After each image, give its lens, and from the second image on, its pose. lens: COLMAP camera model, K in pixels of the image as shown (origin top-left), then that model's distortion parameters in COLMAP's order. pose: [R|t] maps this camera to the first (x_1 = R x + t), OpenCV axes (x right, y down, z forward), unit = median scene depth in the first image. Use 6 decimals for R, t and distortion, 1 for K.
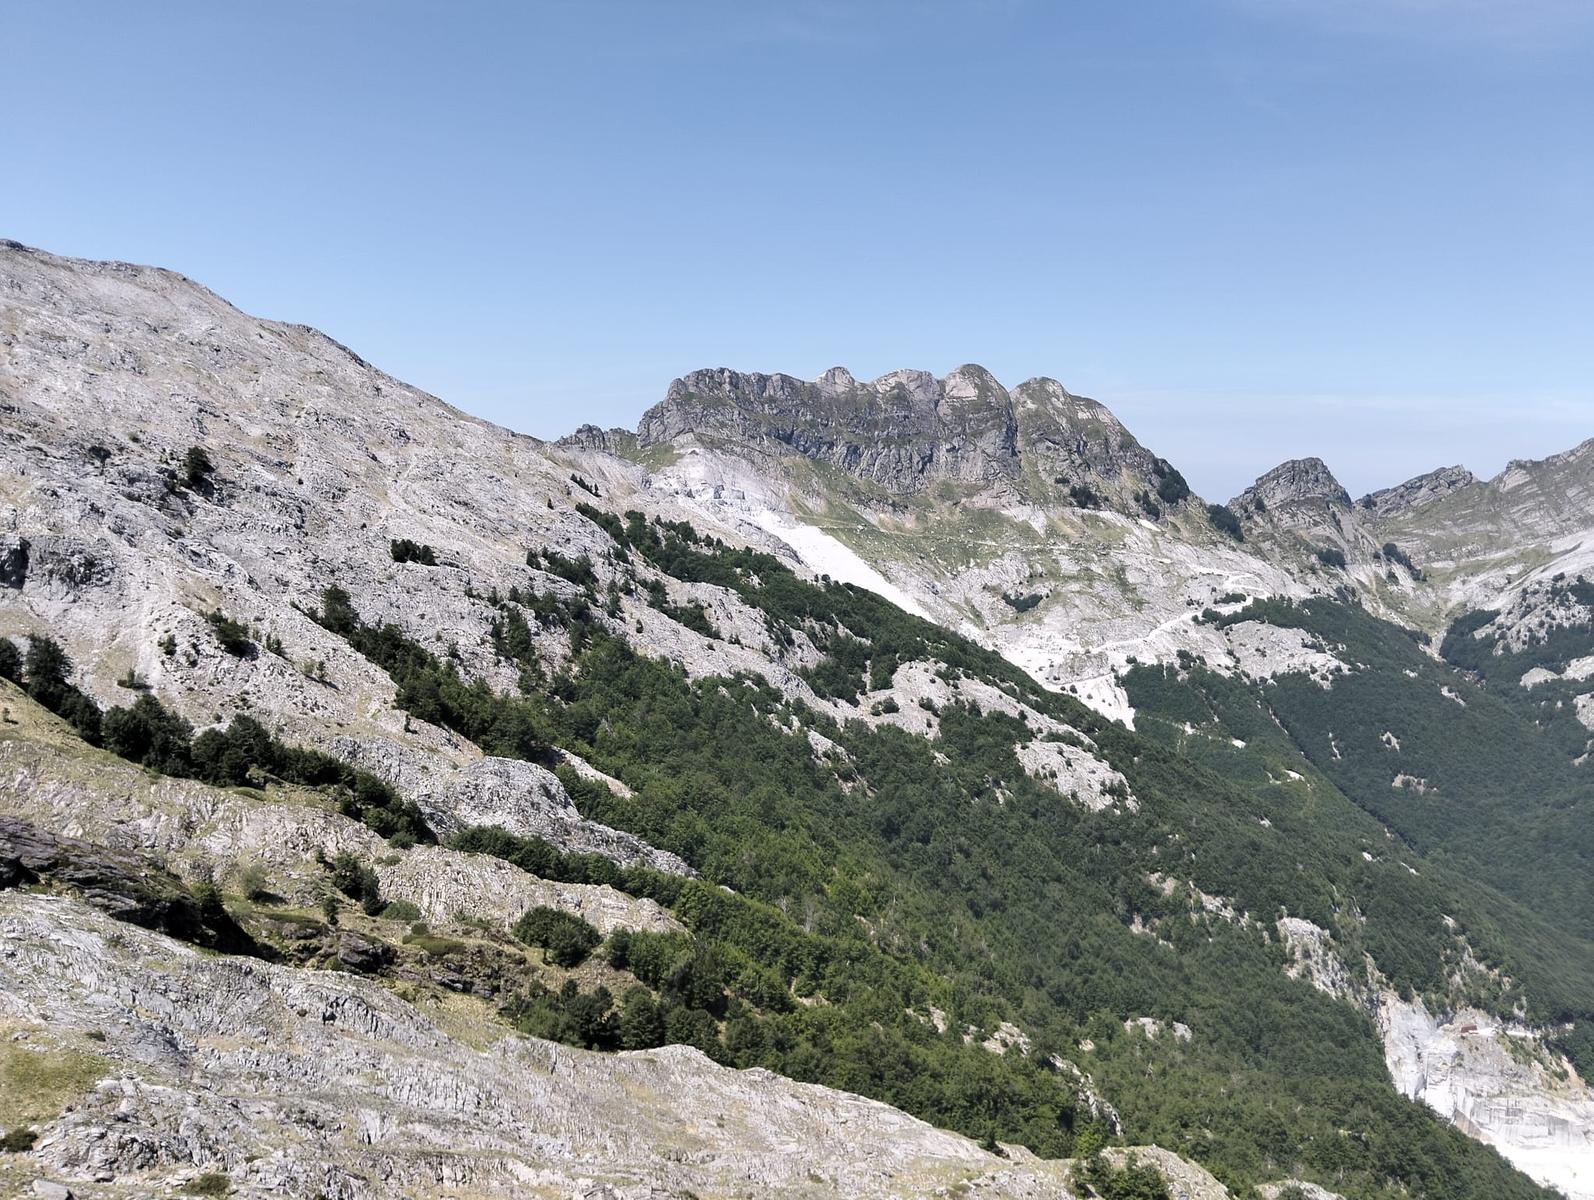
lens RADIAL K [[1228.7, 0, 797.0], [0, 1228.7, 600.0], [0, 0, 1]] dist [-0.001246, -0.043983]
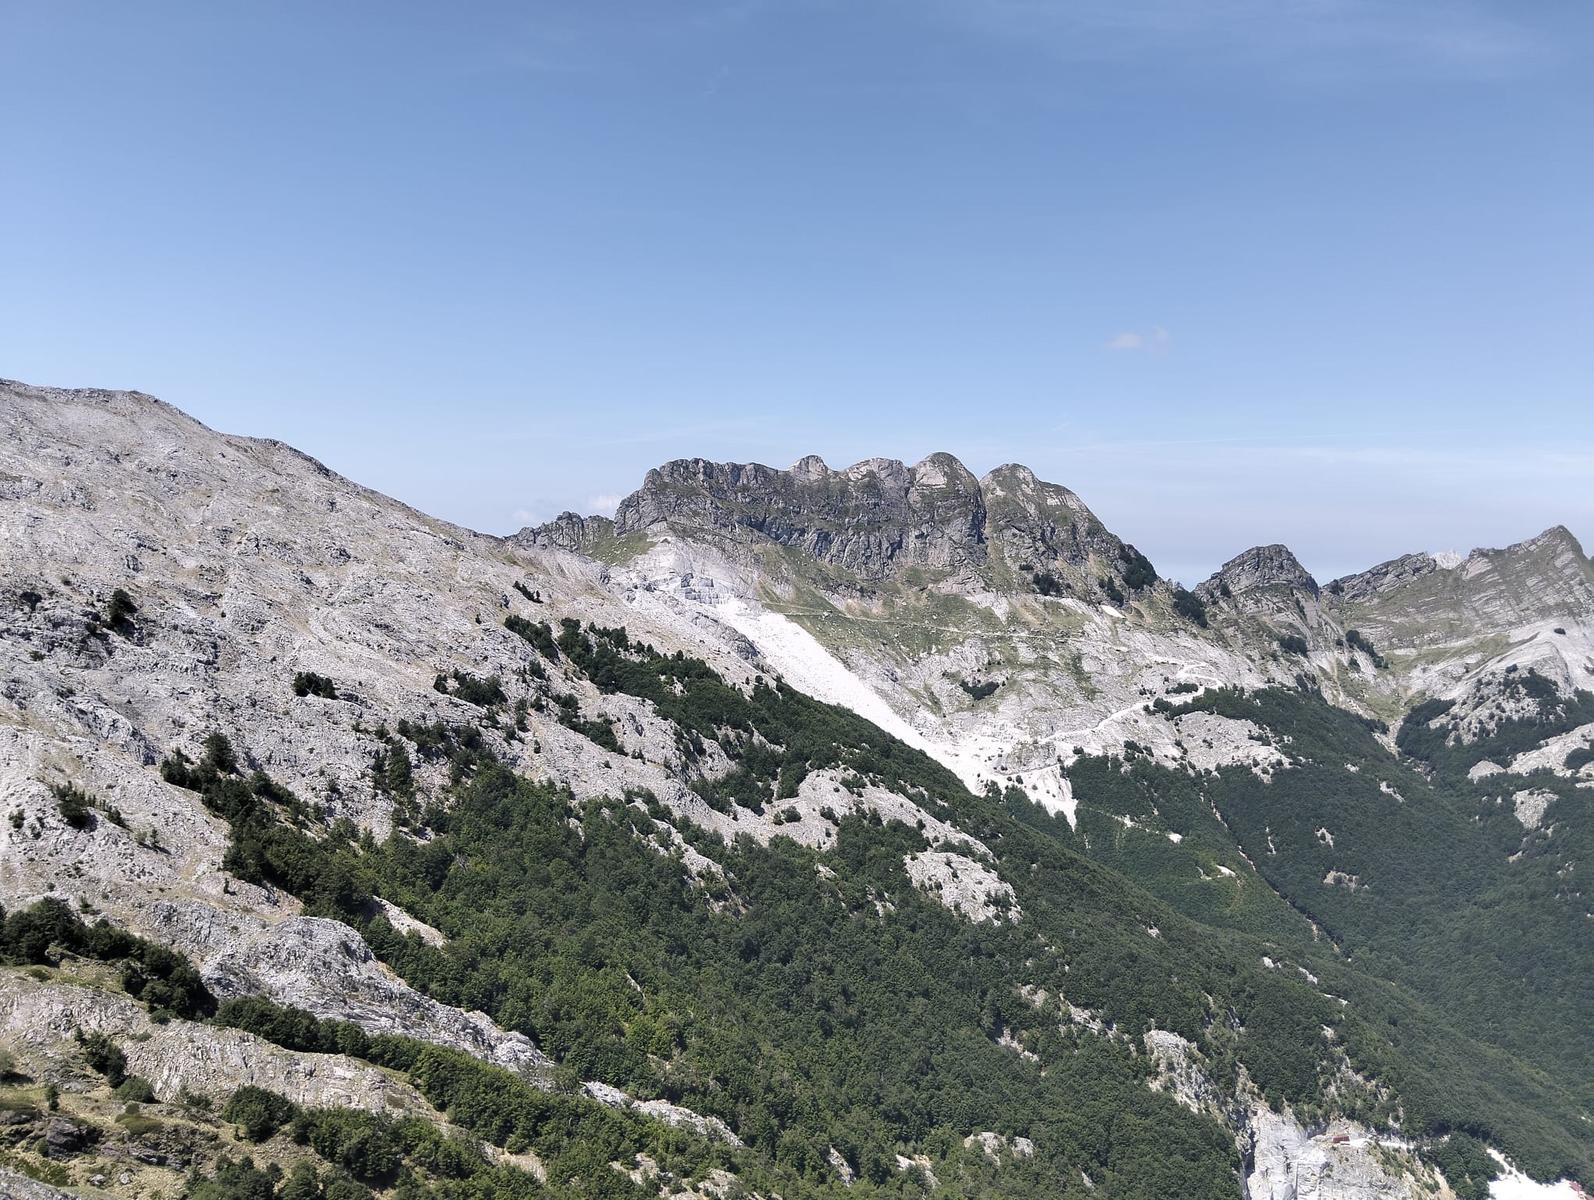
lens RADIAL K [[1230.0, 0, 797.0], [0, 1230.0, 600.0], [0, 0, 1]] dist [0.000923, -0.052578]
pose [[0.999489, 0.005106, -0.031555, 0.117507], [-0.006356, 0.999194, -0.039629, -0.058507], [0.031327, 0.039809, 0.998716, -0.061928]]
